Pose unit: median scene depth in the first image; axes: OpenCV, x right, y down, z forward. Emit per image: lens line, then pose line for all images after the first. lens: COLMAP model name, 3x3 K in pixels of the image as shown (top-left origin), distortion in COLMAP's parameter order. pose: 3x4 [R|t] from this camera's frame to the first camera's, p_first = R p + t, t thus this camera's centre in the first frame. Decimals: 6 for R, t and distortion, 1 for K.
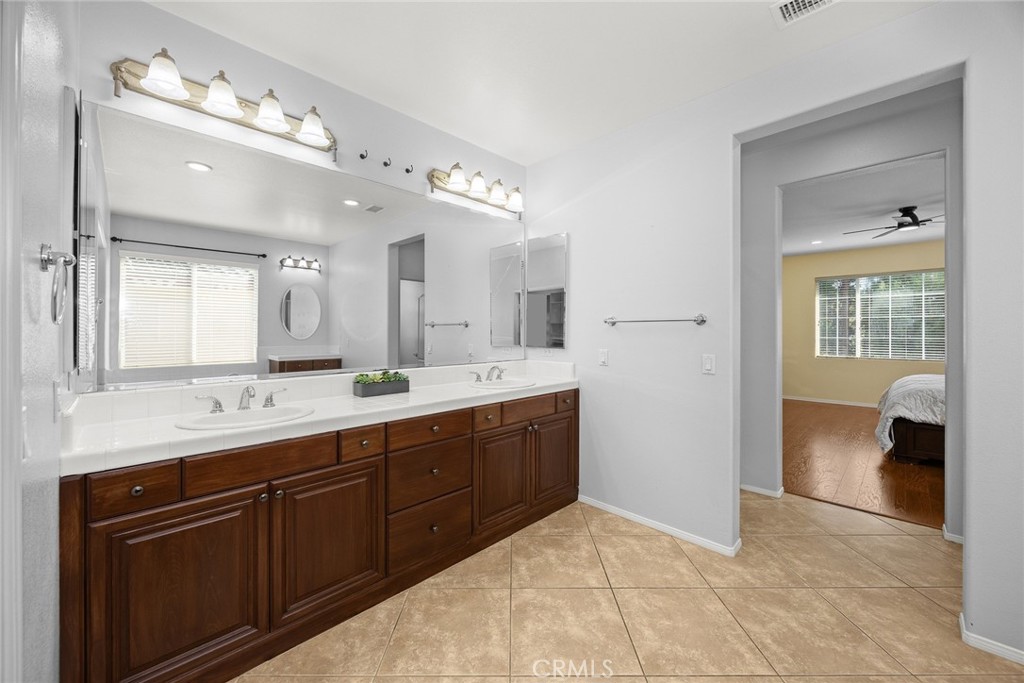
lens RADIAL K [[390.3, 0, 512.0], [0, 390.3, 341.5], [0, 0, 1]] dist [0.000711, 0.000039]
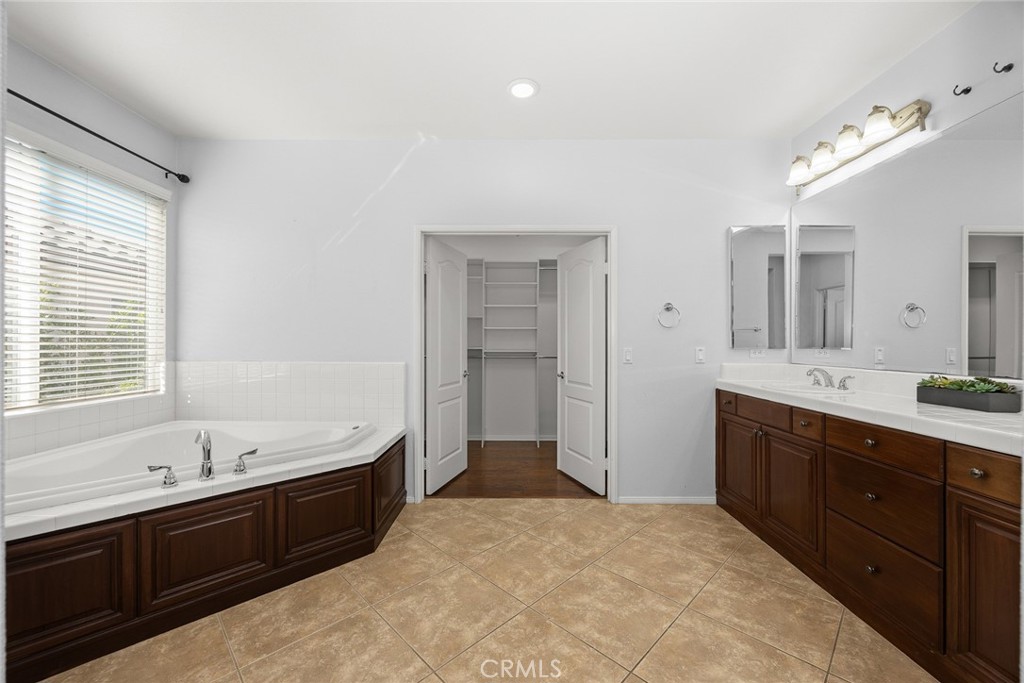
lens RADIAL K [[390.3, 0, 512.0], [0, 390.3, 341.5], [0, 0, 1]] dist [0.000711, 0.000039]
pose [[-0.709706, 0.000482, -0.704498, 1.005697], [-0.011292, 0.999864, 0.012060, 0.018446], [0.704408, 0.016515, -0.709603, 1.192111]]
